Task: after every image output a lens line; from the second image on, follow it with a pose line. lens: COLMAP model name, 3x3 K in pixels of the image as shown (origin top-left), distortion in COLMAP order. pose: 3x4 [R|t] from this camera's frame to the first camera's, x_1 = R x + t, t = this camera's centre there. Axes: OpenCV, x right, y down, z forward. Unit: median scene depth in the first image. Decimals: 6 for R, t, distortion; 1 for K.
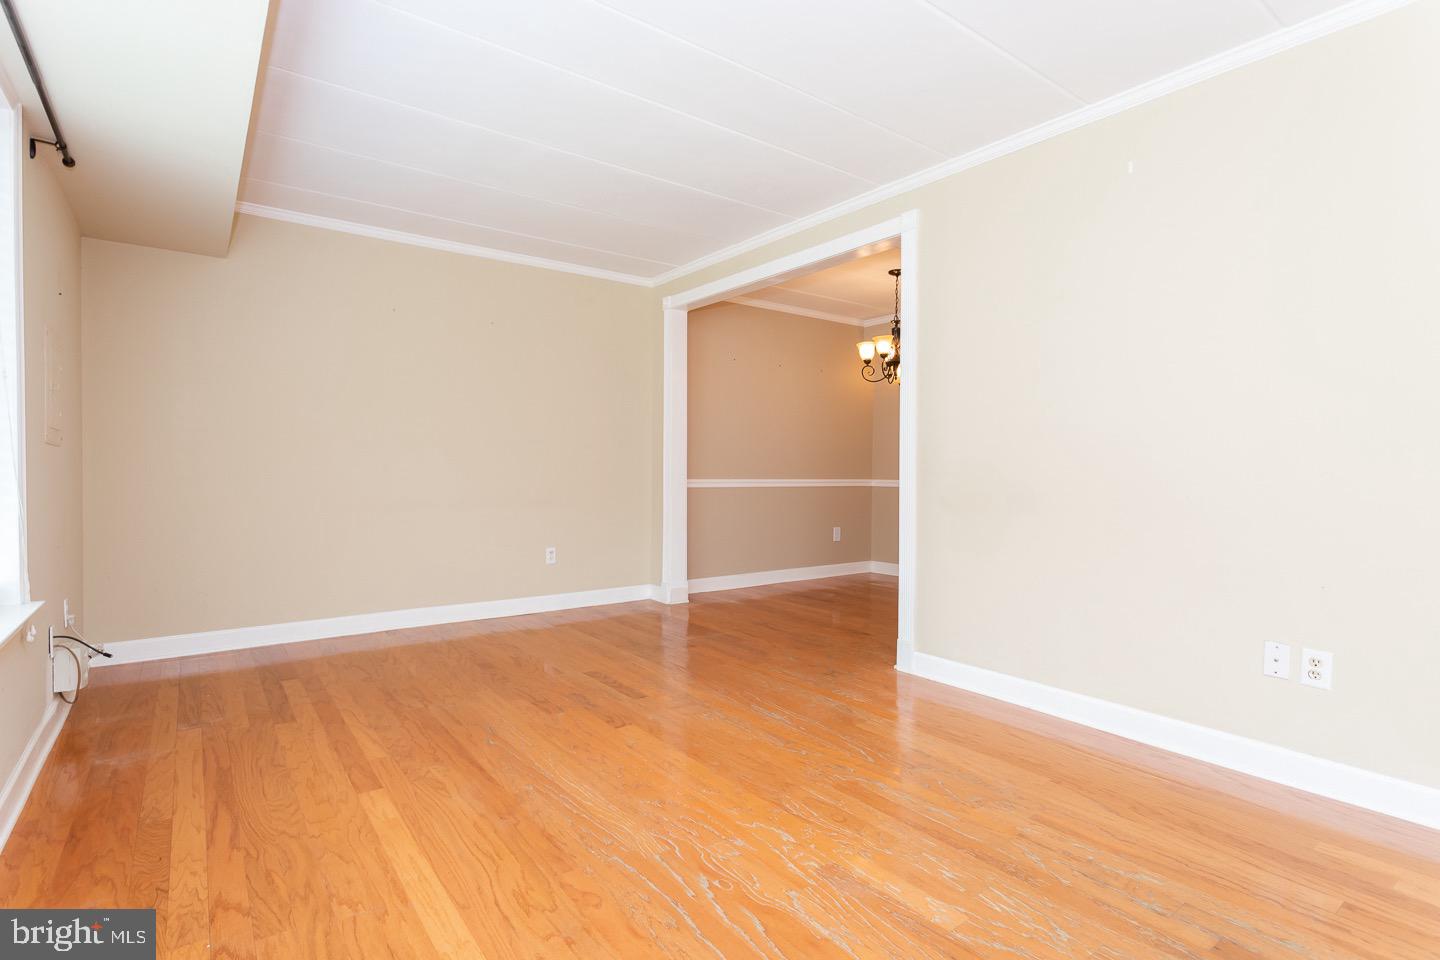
lens RADIAL K [[704.1, 0, 721.1], [0, 704.1, 479.7], [0, 0, 1]] dist [-0.004642, 0.000636]
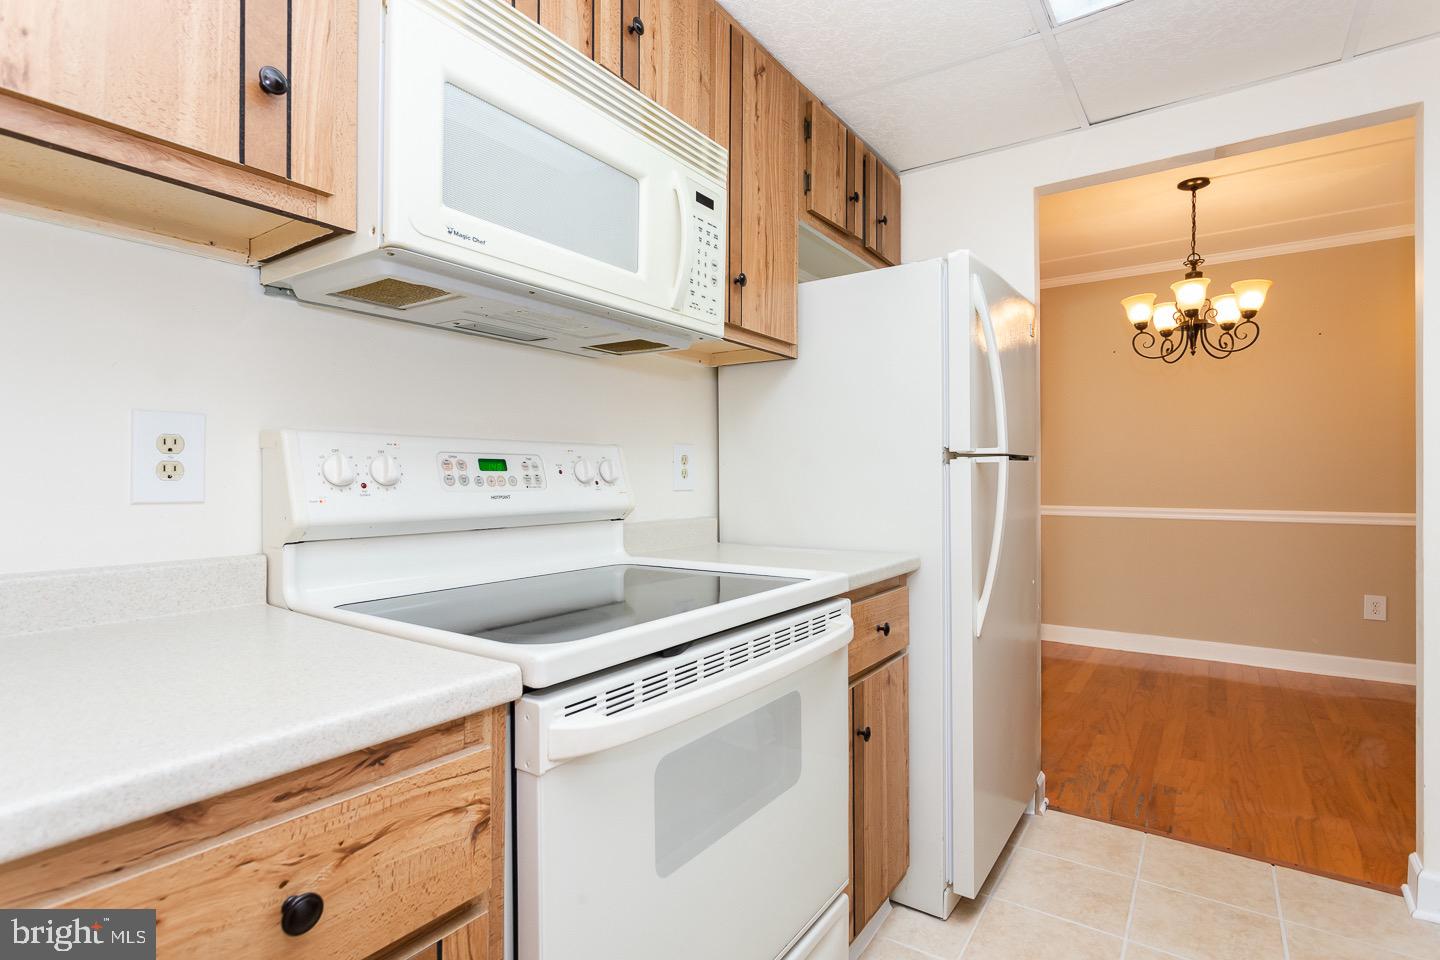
lens RADIAL K [[706.5, 0, 717.4], [0, 706.5, 480.2], [0, 0, 1]] dist [-0.005097, 0.001833]
pose [[0.305022, -0.006044, -0.952326, 1.406856], [-0.012277, 0.999872, -0.010278, -0.036738], [0.952266, 0.014826, 0.304909, 0.795130]]
